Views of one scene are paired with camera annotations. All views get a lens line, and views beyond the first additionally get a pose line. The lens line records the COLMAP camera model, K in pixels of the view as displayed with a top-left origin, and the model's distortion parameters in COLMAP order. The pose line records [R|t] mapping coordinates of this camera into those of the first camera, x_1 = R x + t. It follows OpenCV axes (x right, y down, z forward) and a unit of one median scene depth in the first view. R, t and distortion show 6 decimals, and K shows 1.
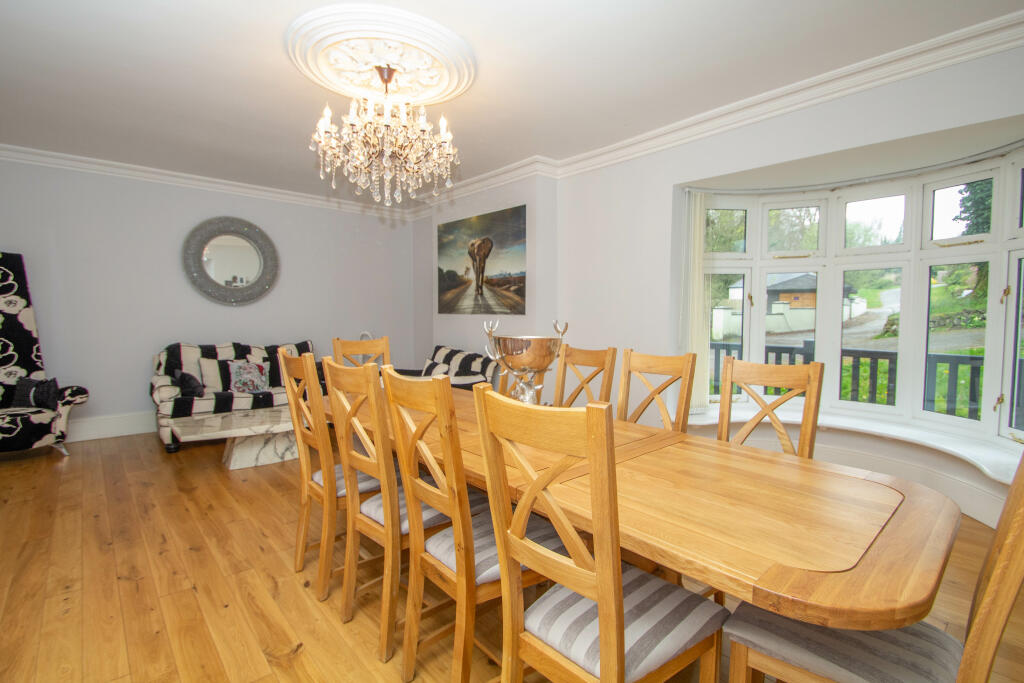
lens RADIAL K [[479.8, 0, 506.7], [0, 479.8, 339.5], [0, 0, 1]] dist [0.000642, 0.000657]
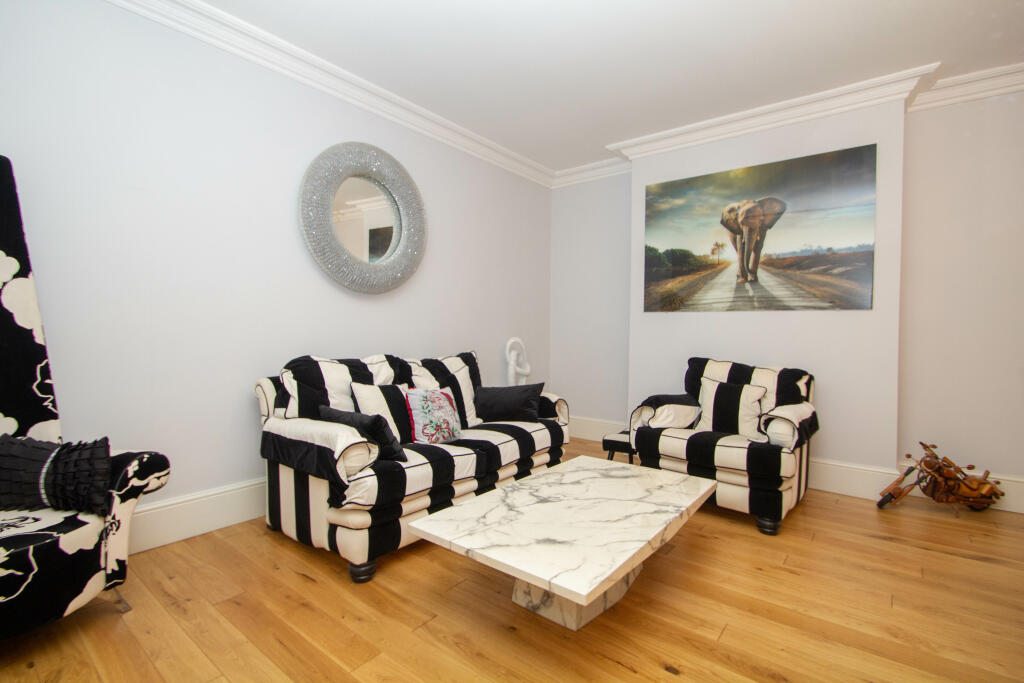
lens RADIAL K [[476.5, 0, 513.7], [0, 476.5, 336.7], [0, 0, 1]] dist [-0.000618, -0.000707]
pose [[0.984591, 0.000589, 0.174872, -0.522174], [0.005017, 0.999488, -0.031614, 0.003798], [-0.174801, 0.032004, 0.984084, 0.408151]]
